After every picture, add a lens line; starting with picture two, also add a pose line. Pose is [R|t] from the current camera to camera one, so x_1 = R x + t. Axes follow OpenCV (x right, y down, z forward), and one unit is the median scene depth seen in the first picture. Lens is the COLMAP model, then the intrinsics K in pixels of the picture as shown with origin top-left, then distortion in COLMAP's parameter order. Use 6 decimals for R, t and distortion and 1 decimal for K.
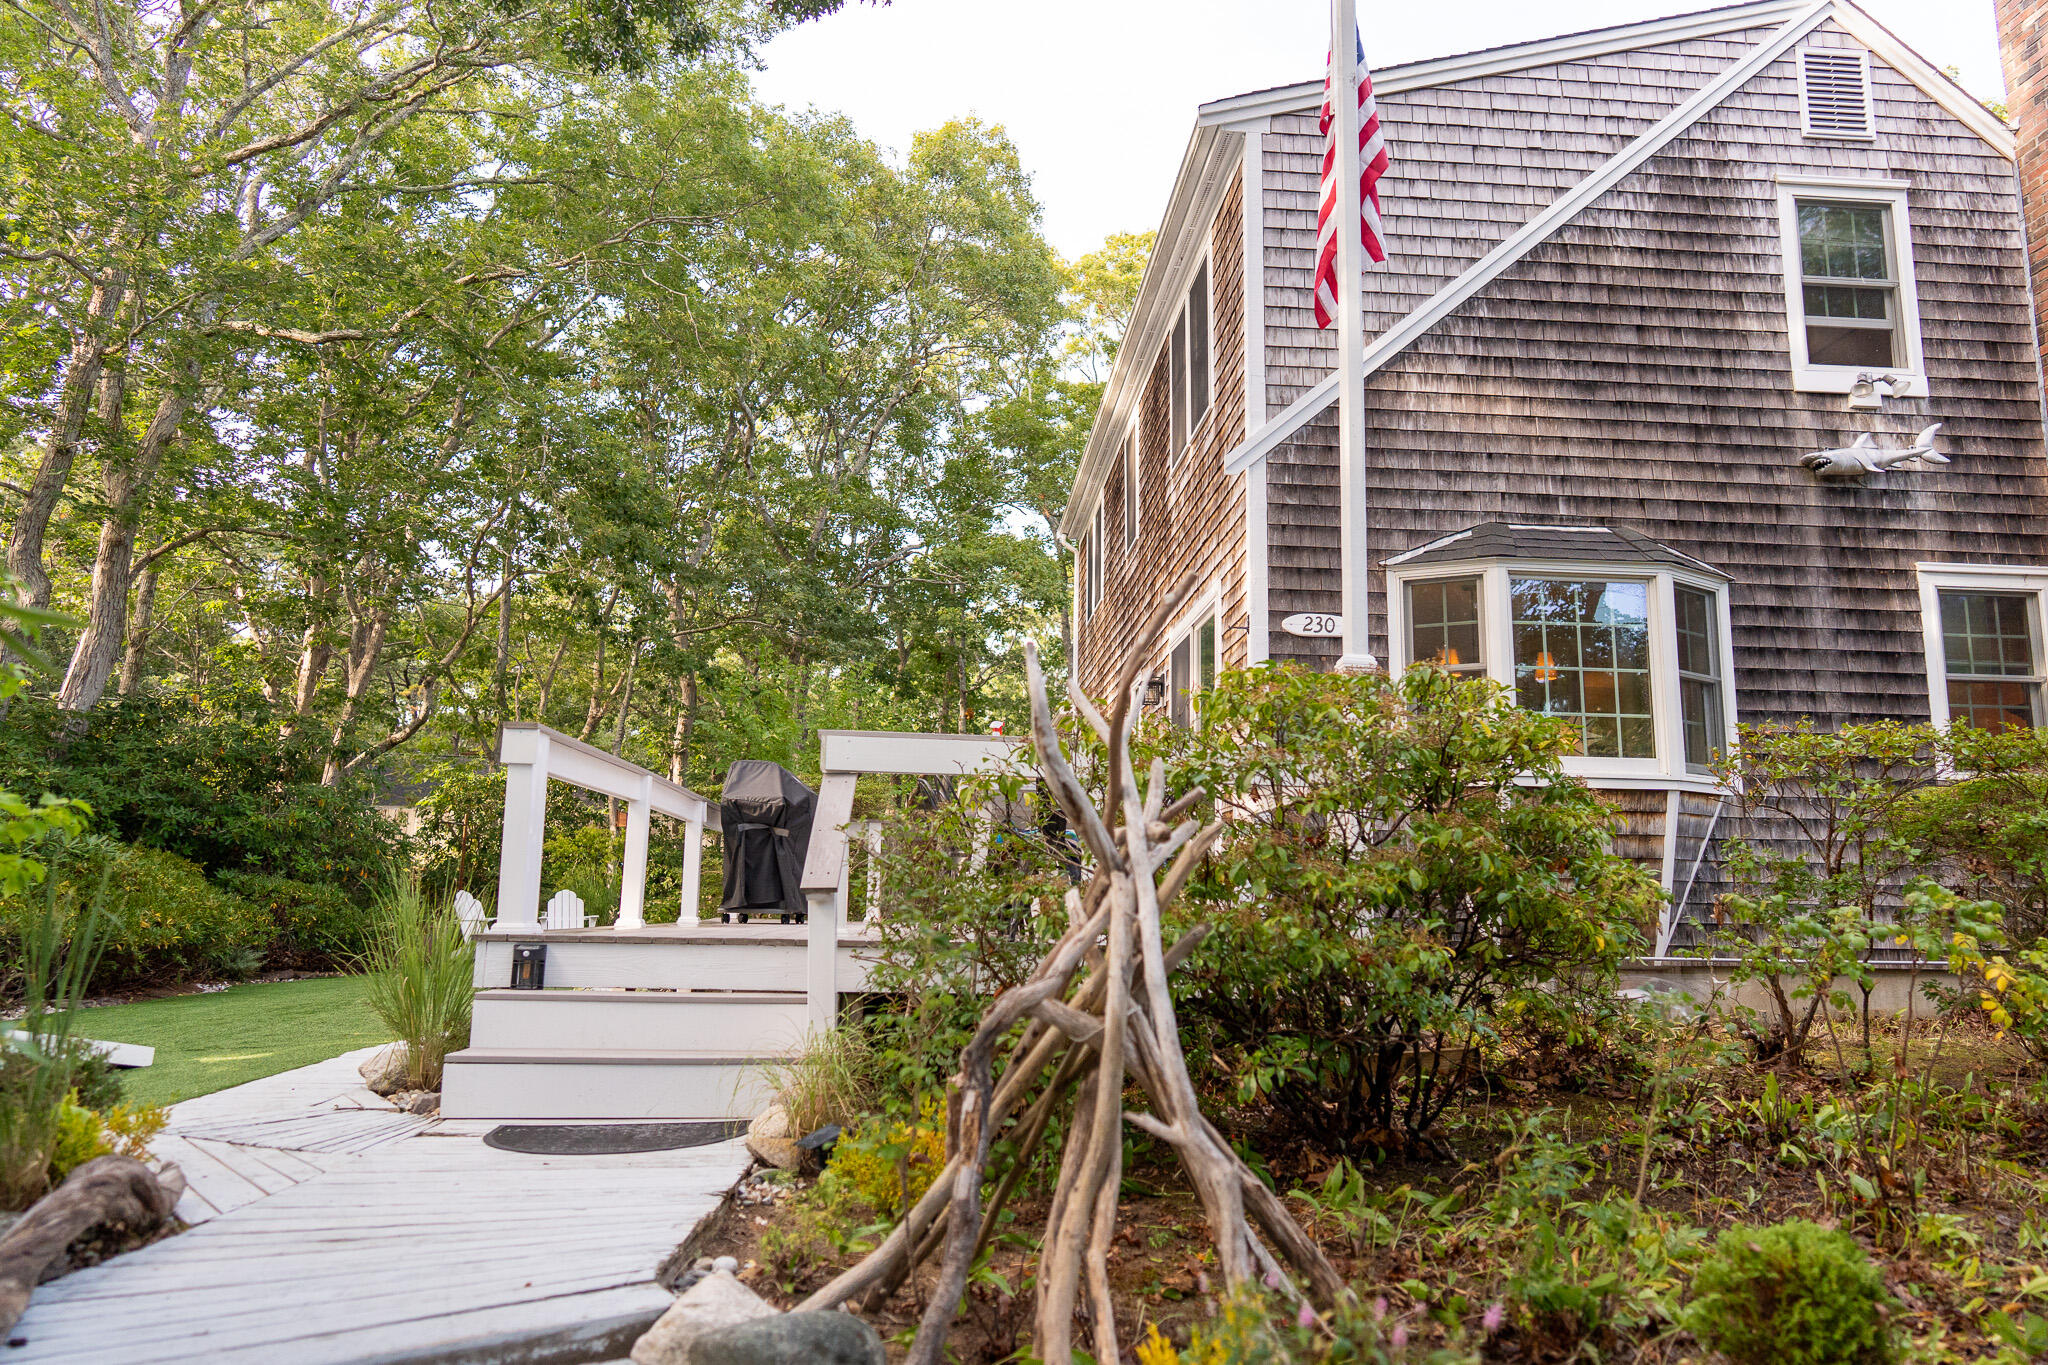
lens RADIAL K [[1346.9, 0, 1028.9], [0, 1346.9, 680.7], [0, 0, 1]] dist [-0.002302, 0.001589]
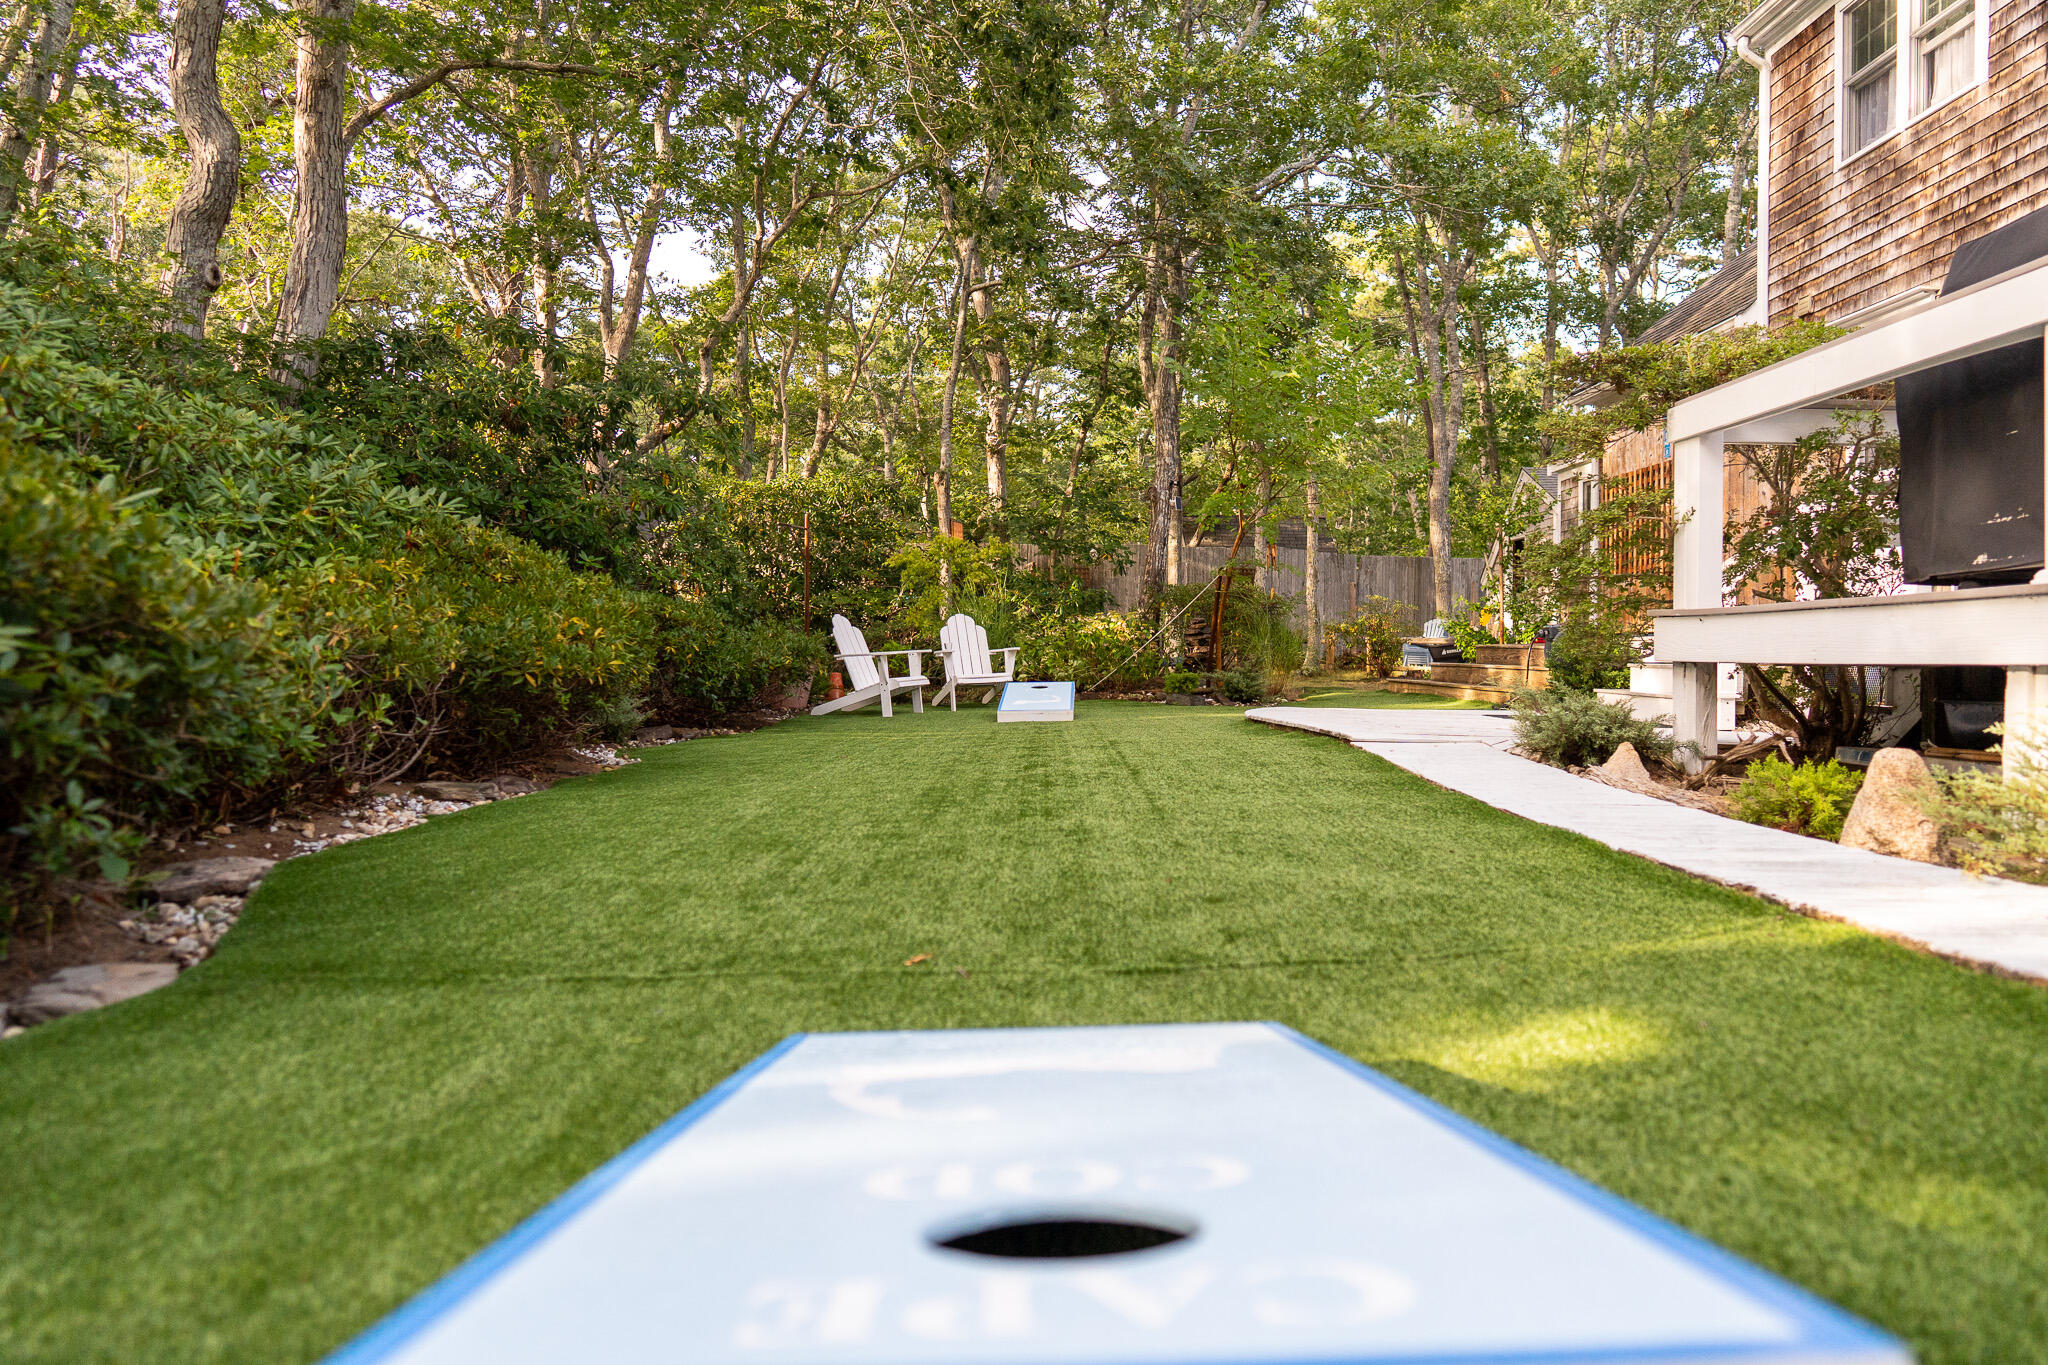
lens RADIAL K [[1346.9, 0, 1028.9], [0, 1346.9, 680.7], [0, 0, 1]] dist [-0.002302, 0.001589]
pose [[0.997181, -0.012917, -0.073912, -0.296288], [0.025939, 0.983679, 0.178050, 0.073958], [0.070406, -0.179466, 0.981242, 0.339809]]
